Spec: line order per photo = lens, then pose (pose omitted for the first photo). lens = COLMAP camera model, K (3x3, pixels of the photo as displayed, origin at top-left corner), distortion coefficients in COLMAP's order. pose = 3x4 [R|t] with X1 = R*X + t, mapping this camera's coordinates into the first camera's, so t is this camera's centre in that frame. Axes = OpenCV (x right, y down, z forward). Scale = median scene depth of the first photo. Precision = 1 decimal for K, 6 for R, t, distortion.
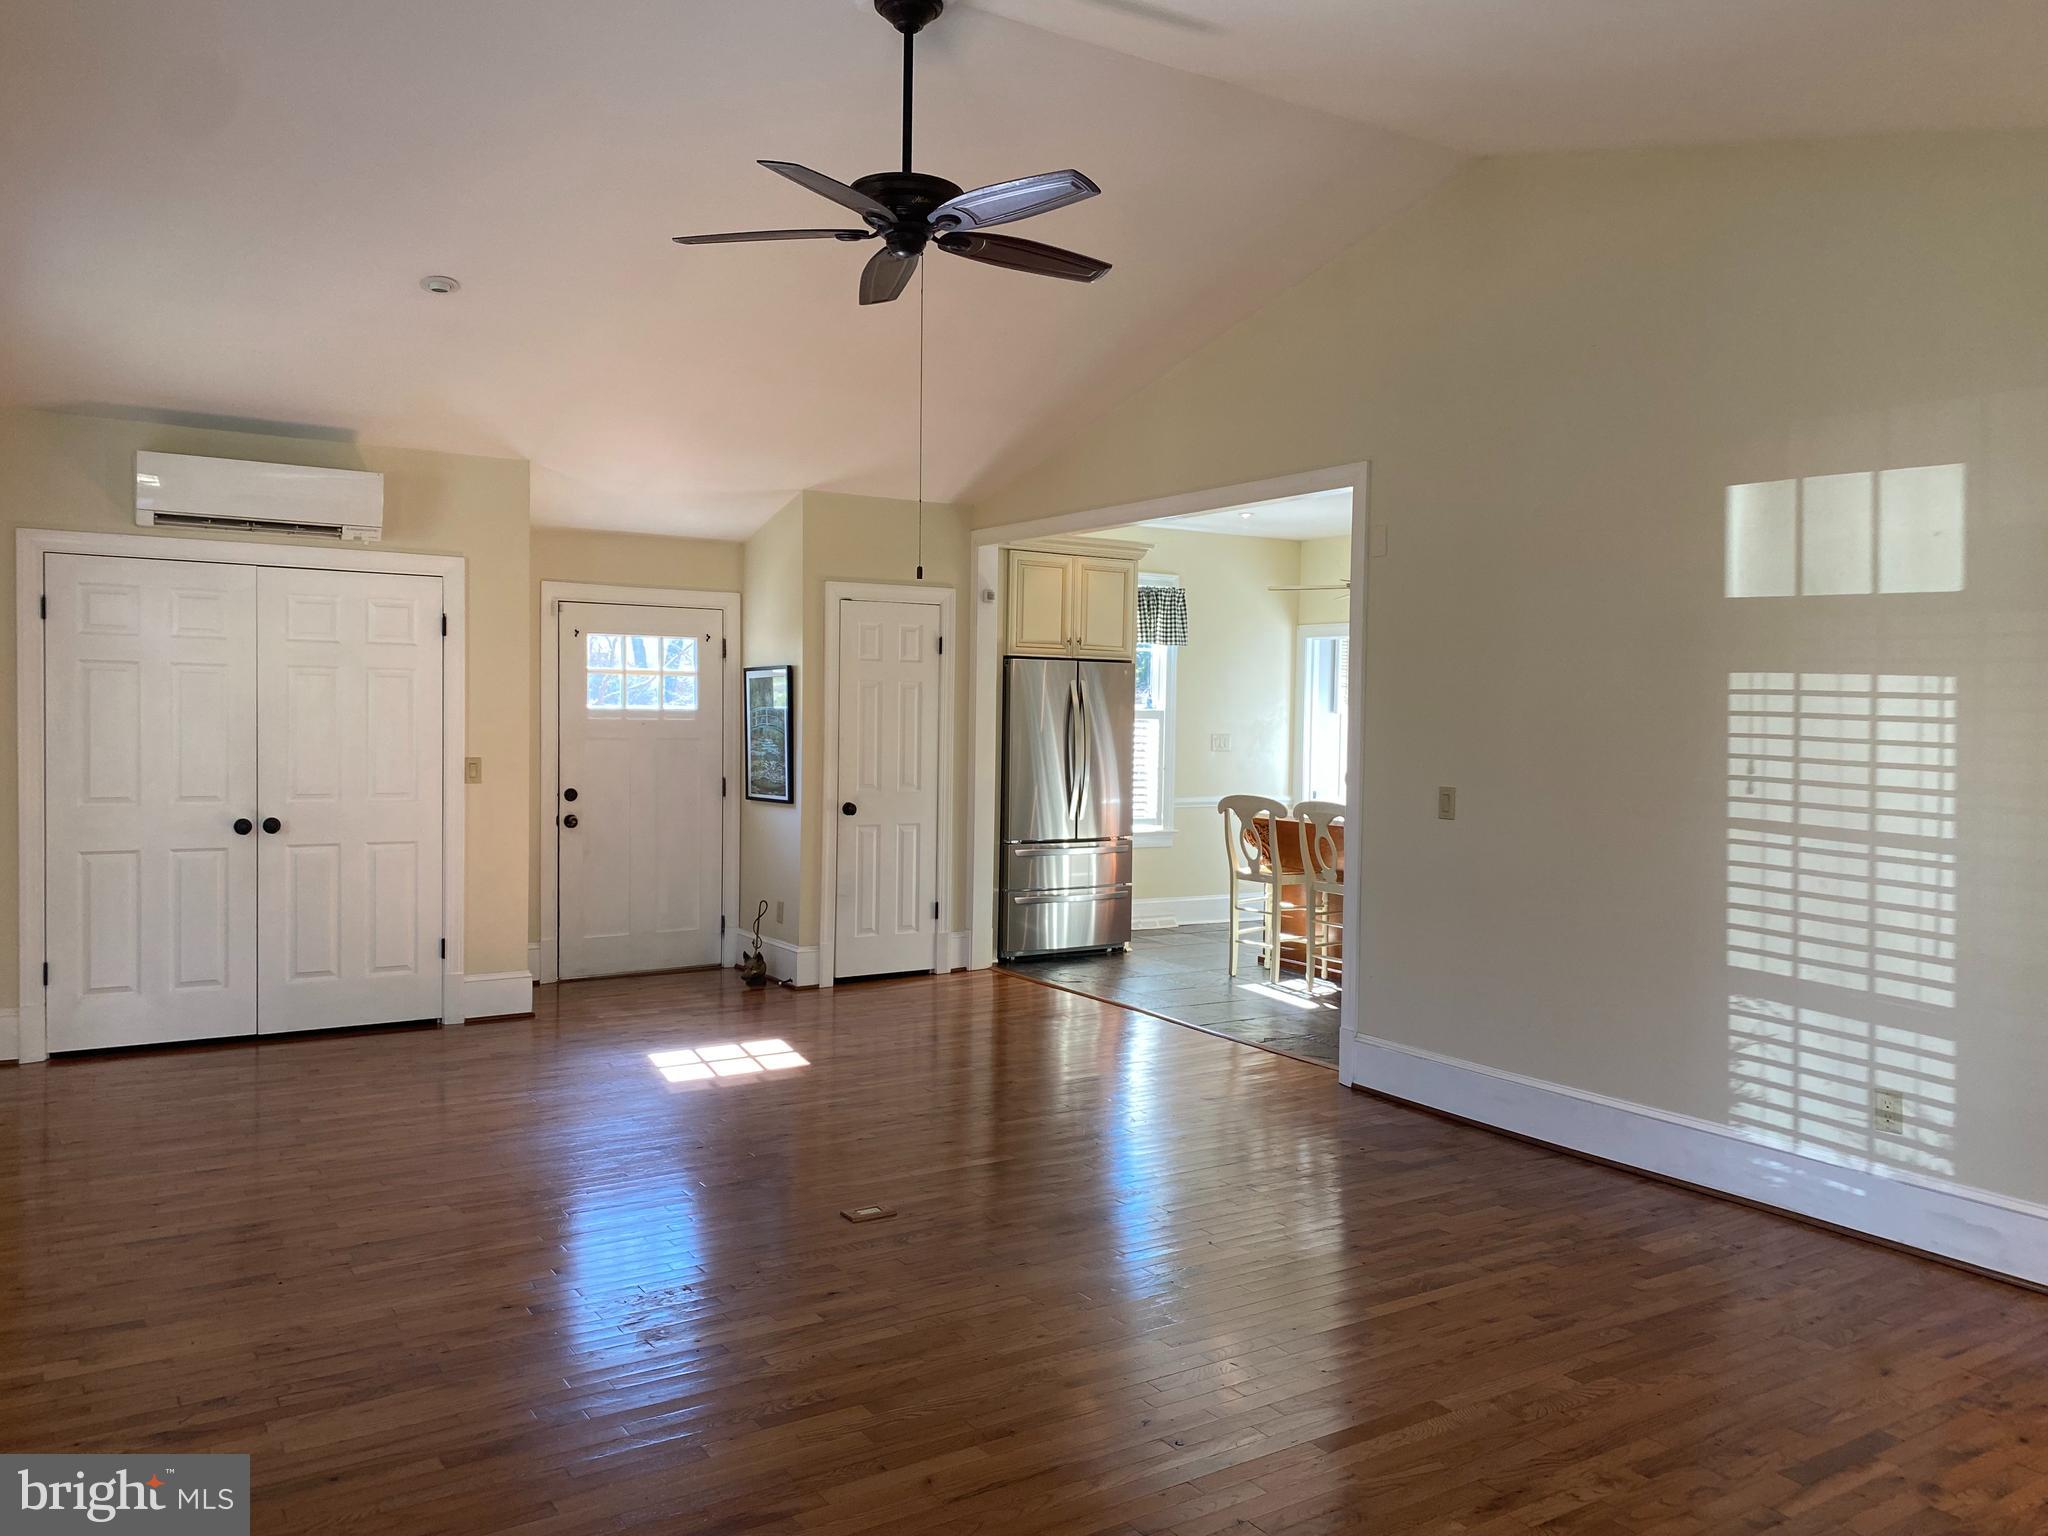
lens RADIAL K [[1563.2, 0, 1024.0], [0, 1563.2, 768.0], [0, 0, 1]] dist [0.003060, 0.002898]
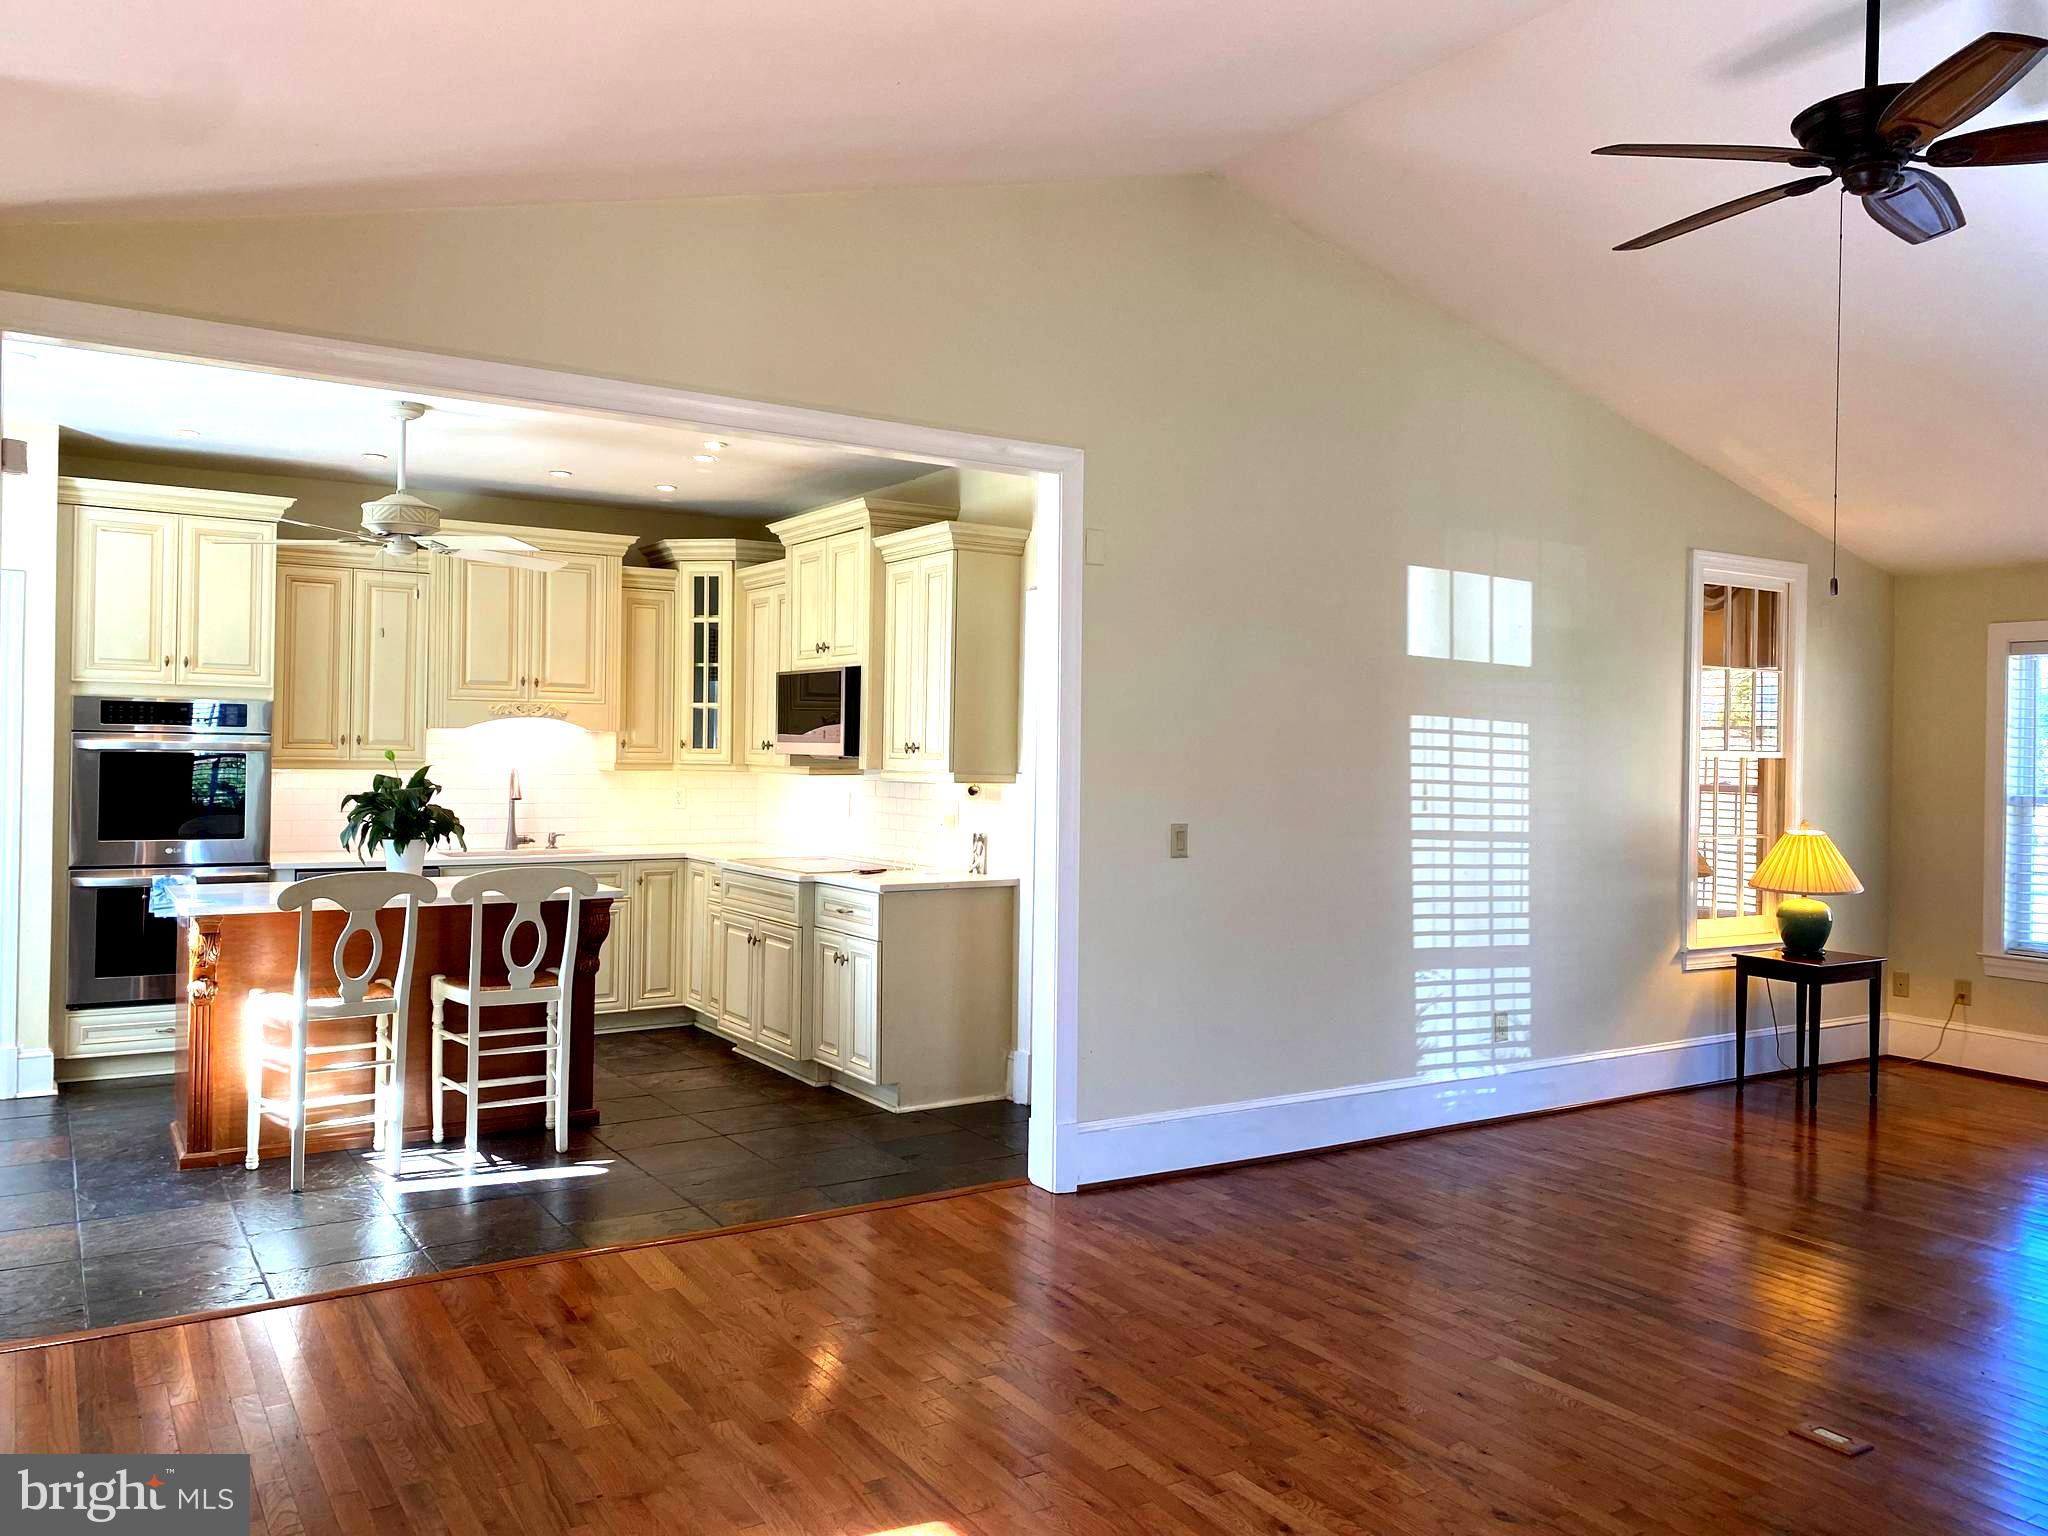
lens RADIAL K [[1540.5, 0, 1022.0], [0, 1540.5, 745.9], [0, 0, 1]] dist [0.012364, 0.003199]
pose [[0.021948, -0.010847, 0.999700, -0.824439], [0.022083, 0.999702, 0.010362, -0.058263], [-0.999515, 0.021849, 0.022181, 1.341331]]
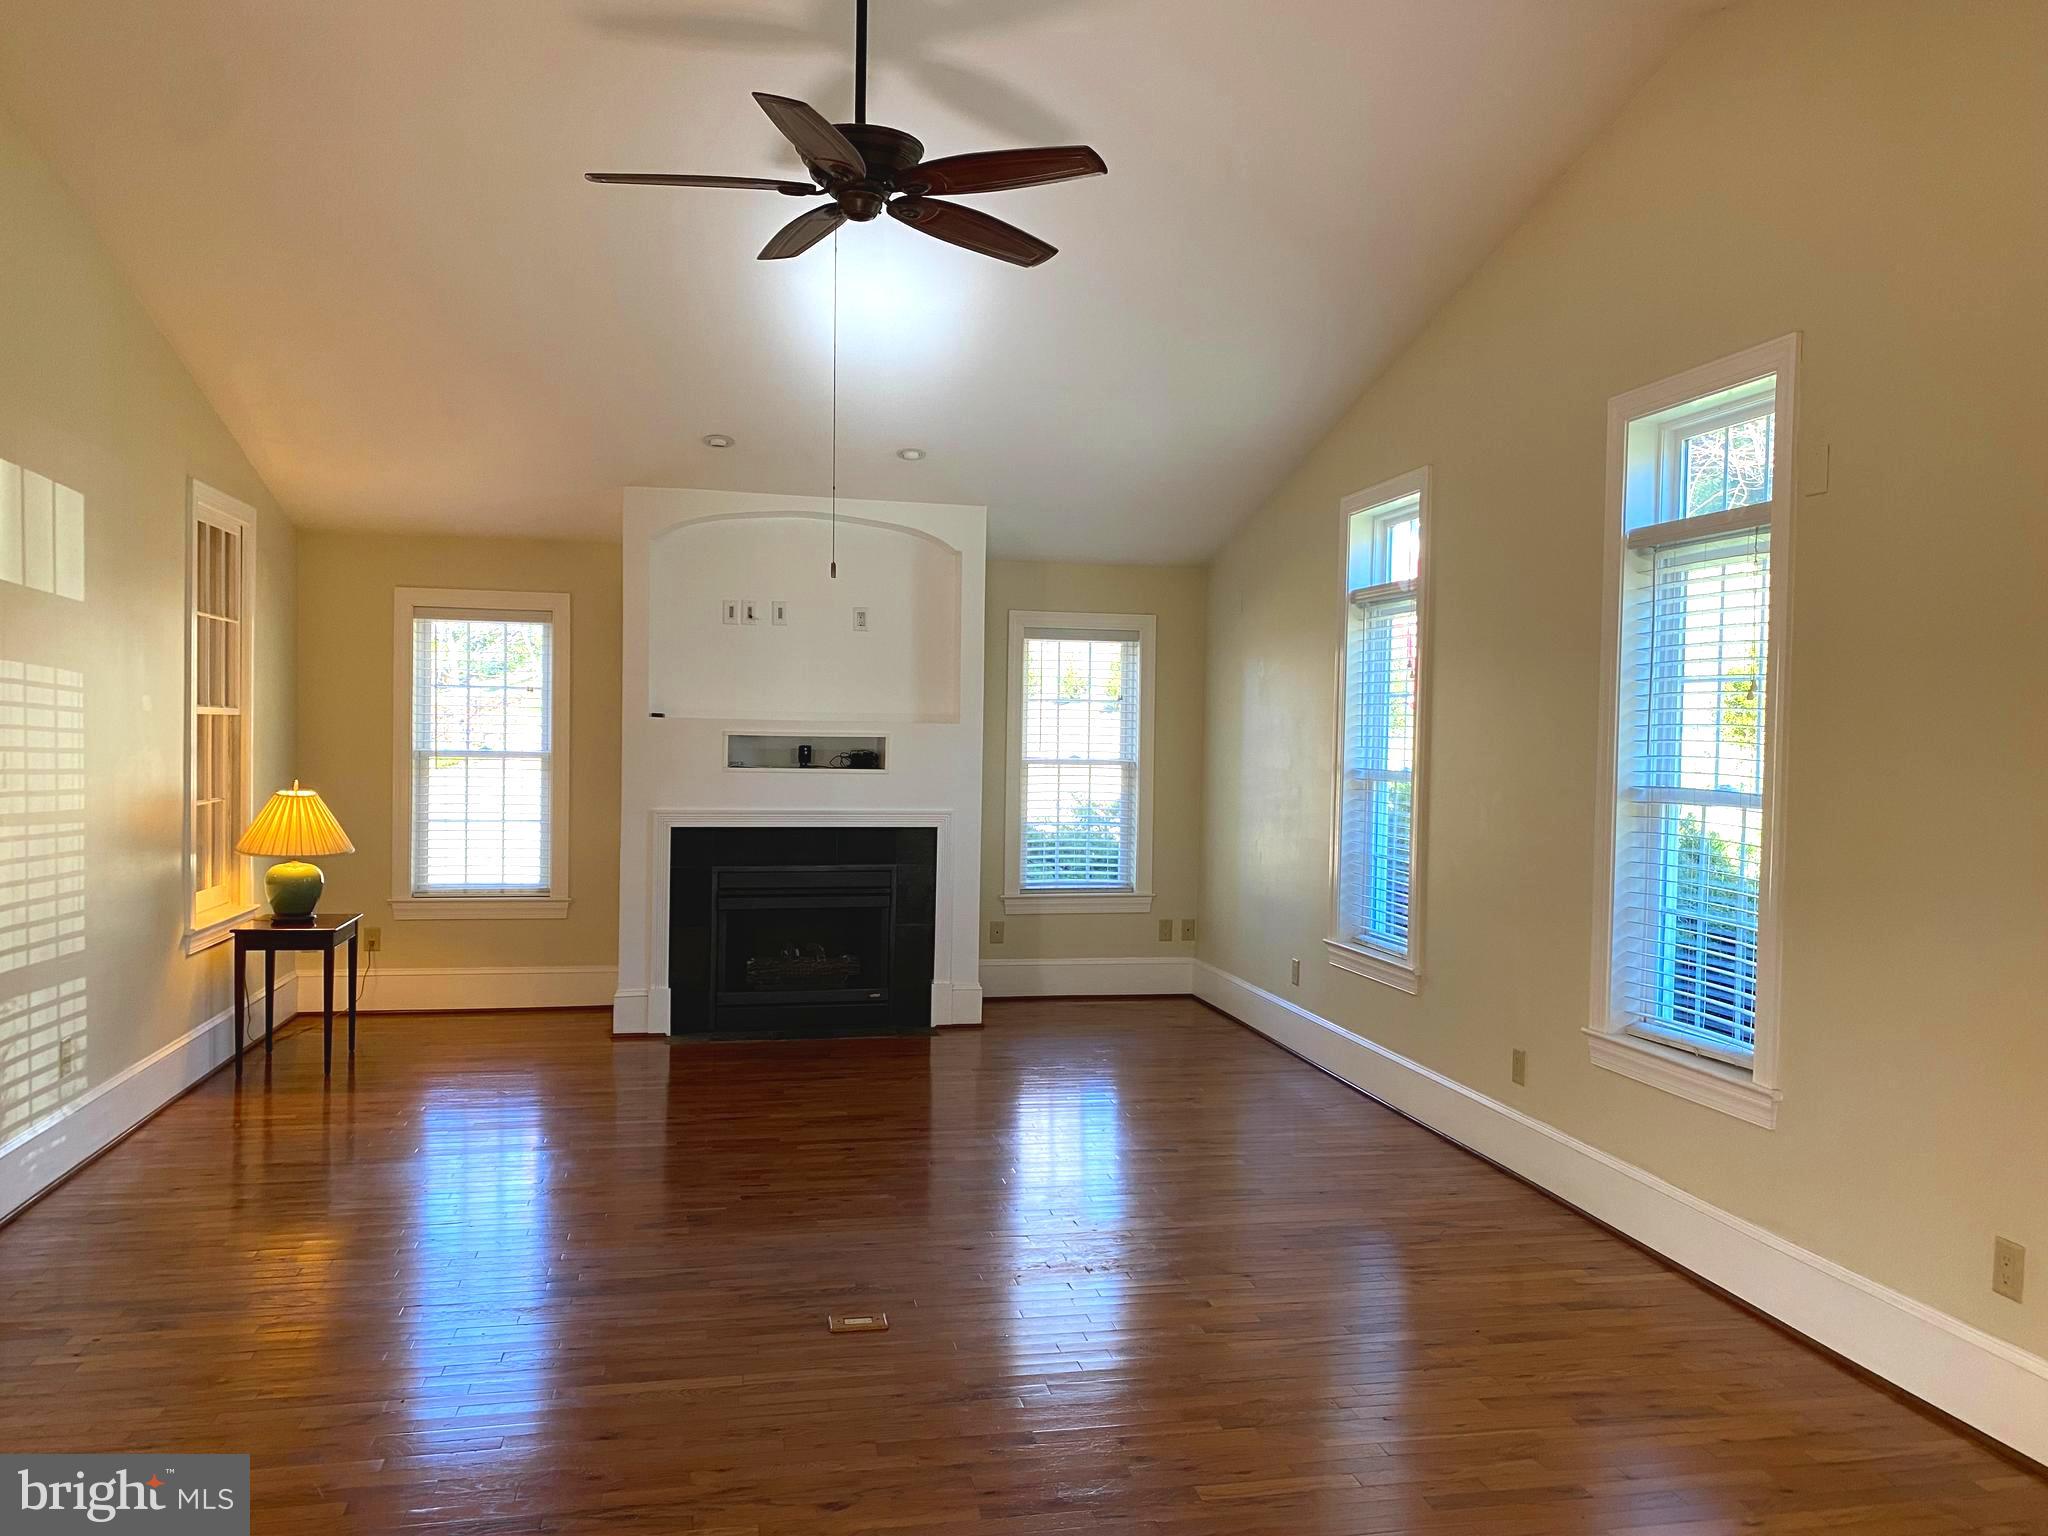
lens RADIAL K [[1563.2, 0, 1024.0], [0, 1563.2, 768.0], [0, 0, 1]] dist [0.003060, 0.002898]
pose [[-0.929649, -0.037357, 0.366547, -0.473310], [-0.015373, 0.997913, 0.062713, -0.066524], [-0.368125, 0.052666, -0.928283, 1.706741]]
